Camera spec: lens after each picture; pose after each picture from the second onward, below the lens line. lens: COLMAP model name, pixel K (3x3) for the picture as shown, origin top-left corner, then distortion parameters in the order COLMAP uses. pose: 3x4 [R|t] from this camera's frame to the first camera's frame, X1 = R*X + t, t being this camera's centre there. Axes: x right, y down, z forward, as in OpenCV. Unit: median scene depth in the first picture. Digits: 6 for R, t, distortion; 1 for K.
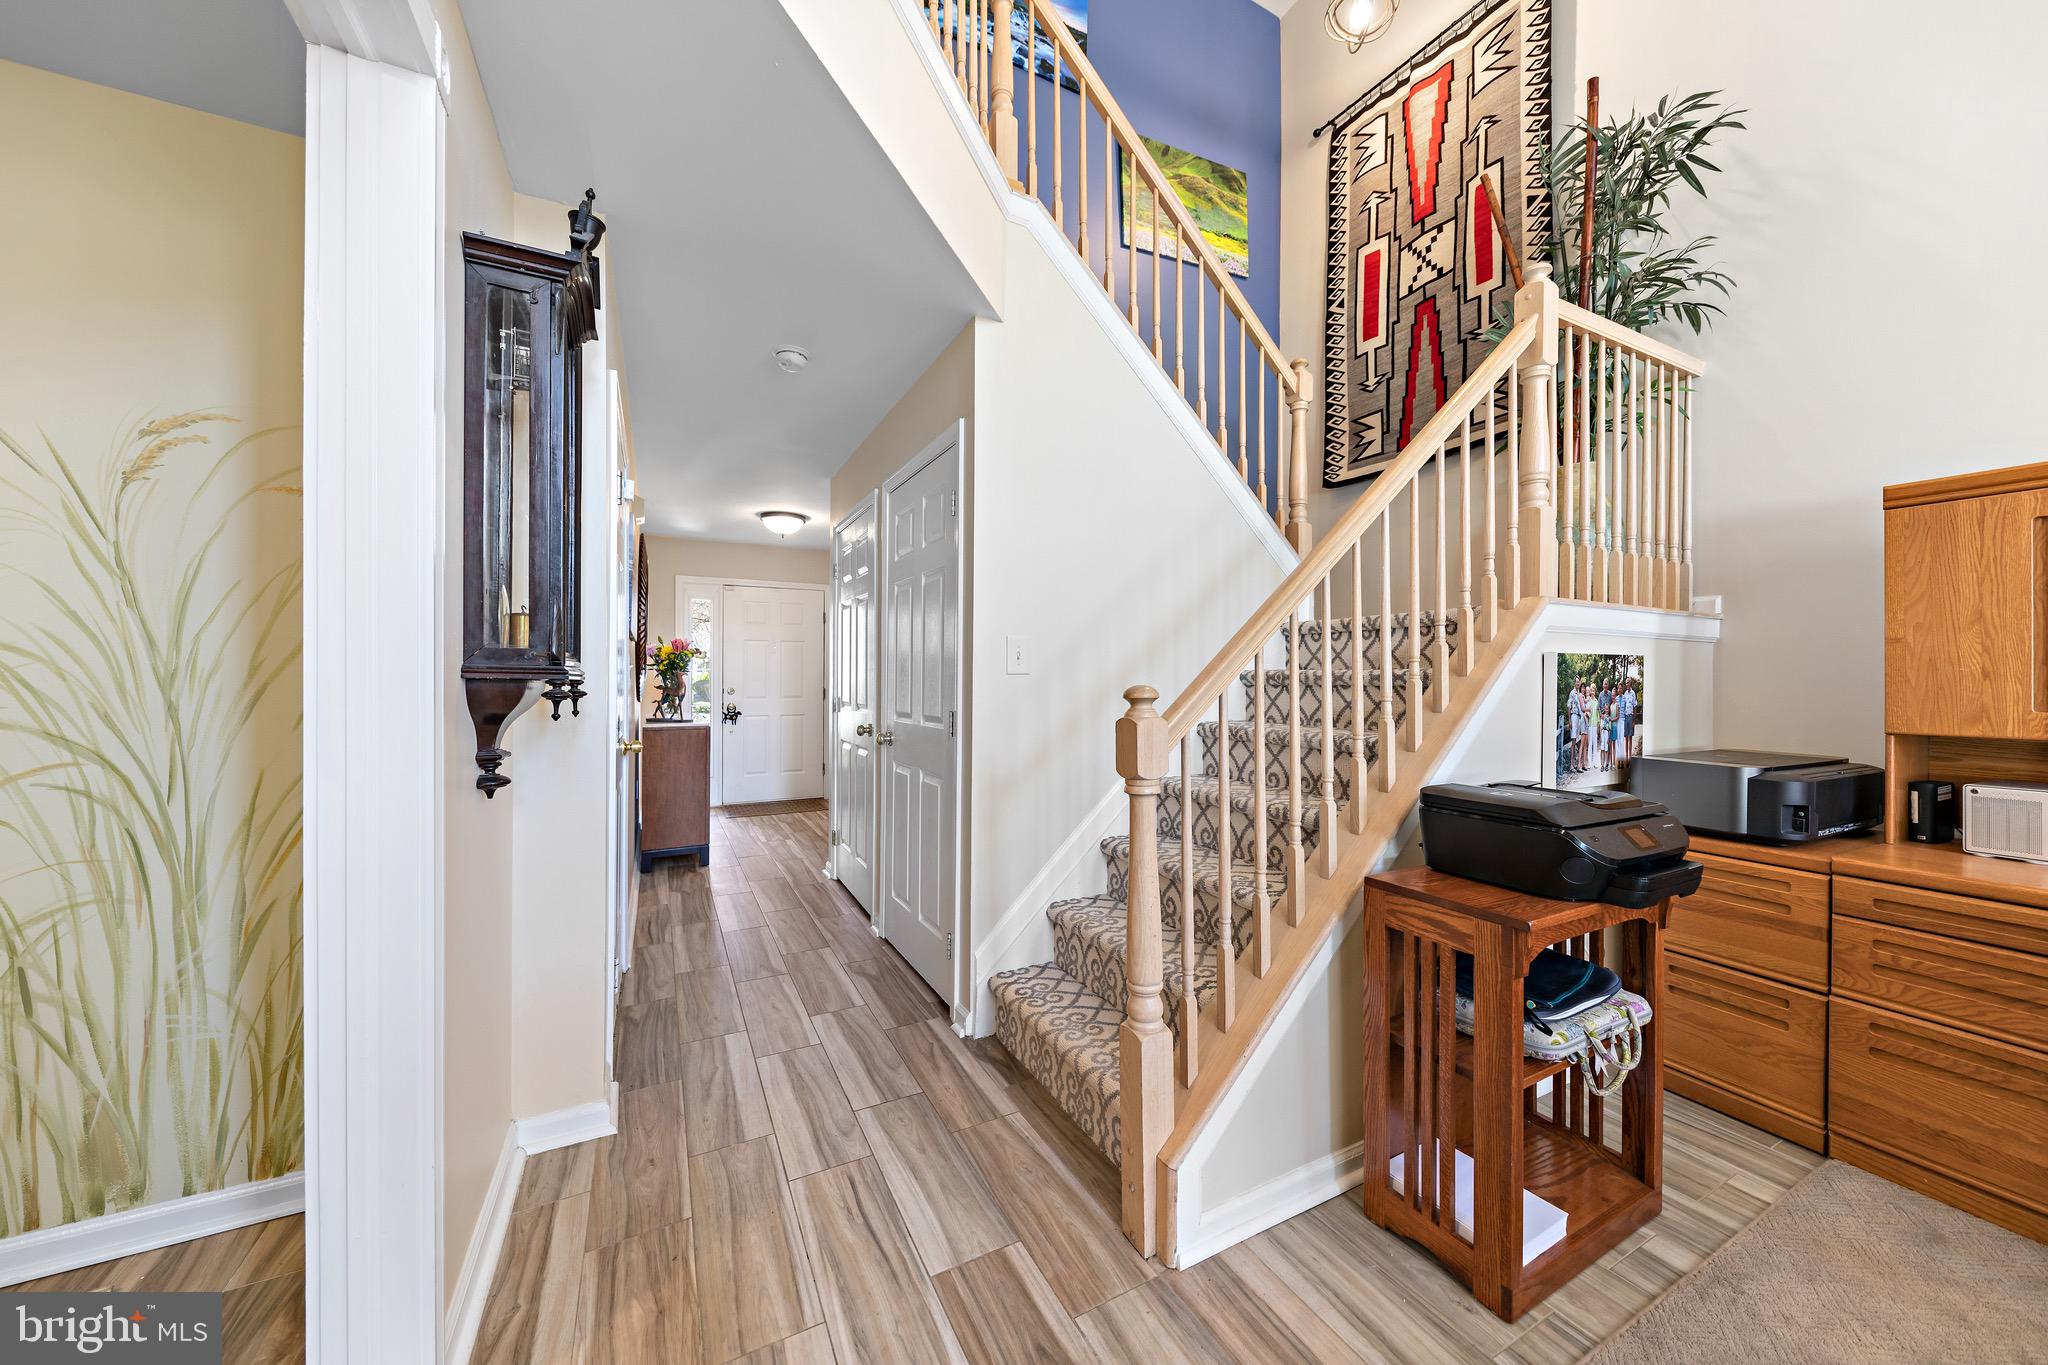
lens RADIAL K [[706.9, 0, 1026.5], [0, 706.9, 678.4], [0, 0, 1]] dist [0.007049, -0.001985]
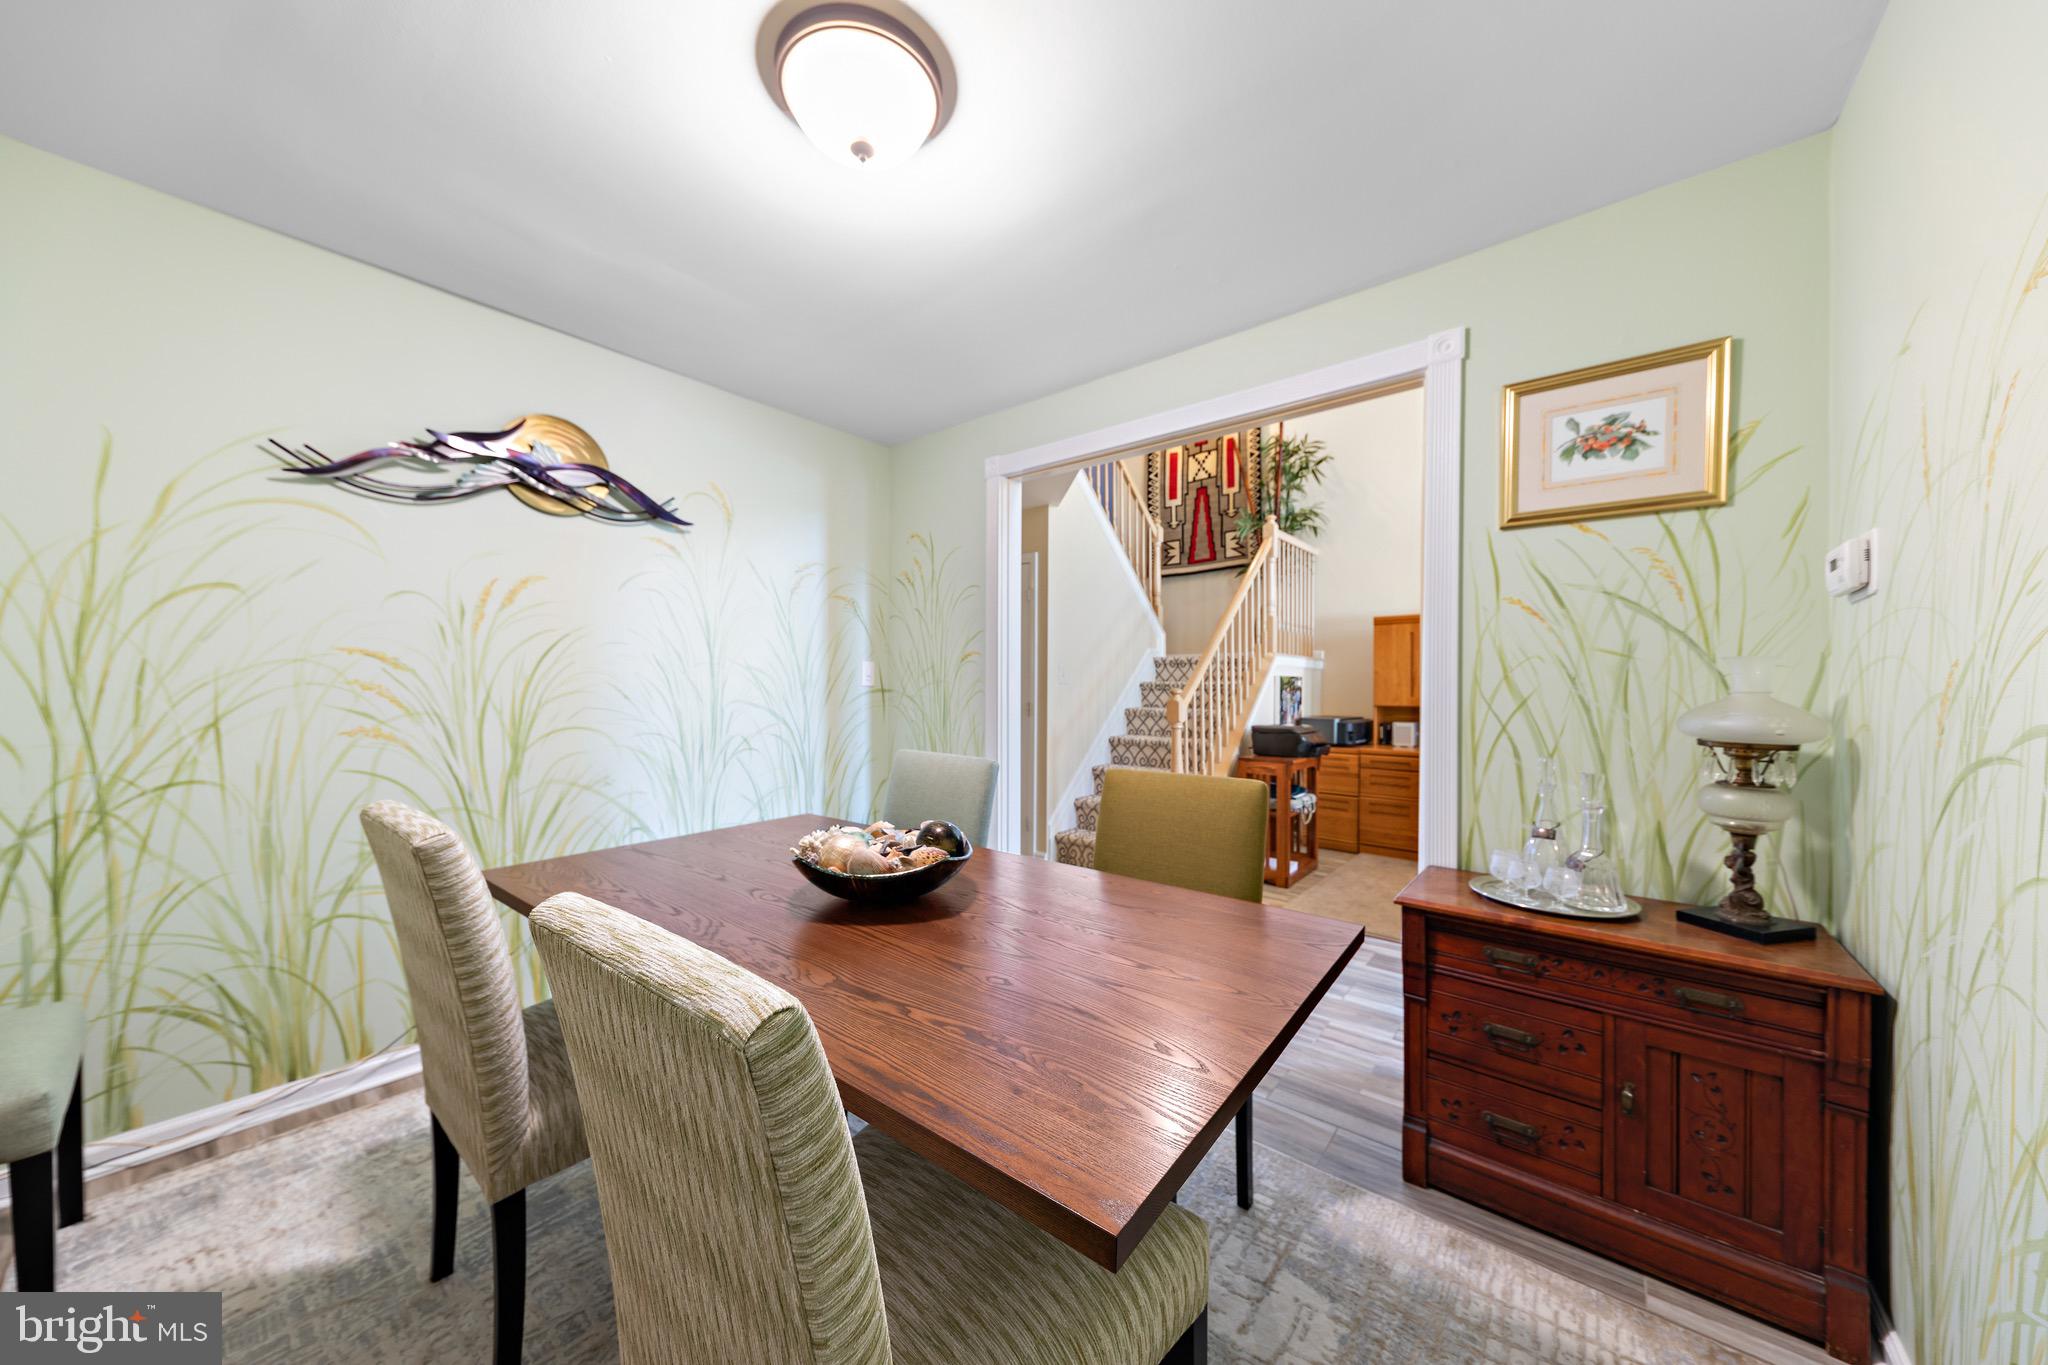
lens RADIAL K [[681.0, 0, 1023.3], [0, 681.0, 686.4], [0, 0, 1]] dist [0.000002, 0.000022]
pose [[0.919952, 0.001297, 0.392030, -1.158588], [-0.002237, 0.999996, 0.001942, -0.001052], [-0.392025, -0.002664, 0.919951, -0.965492]]
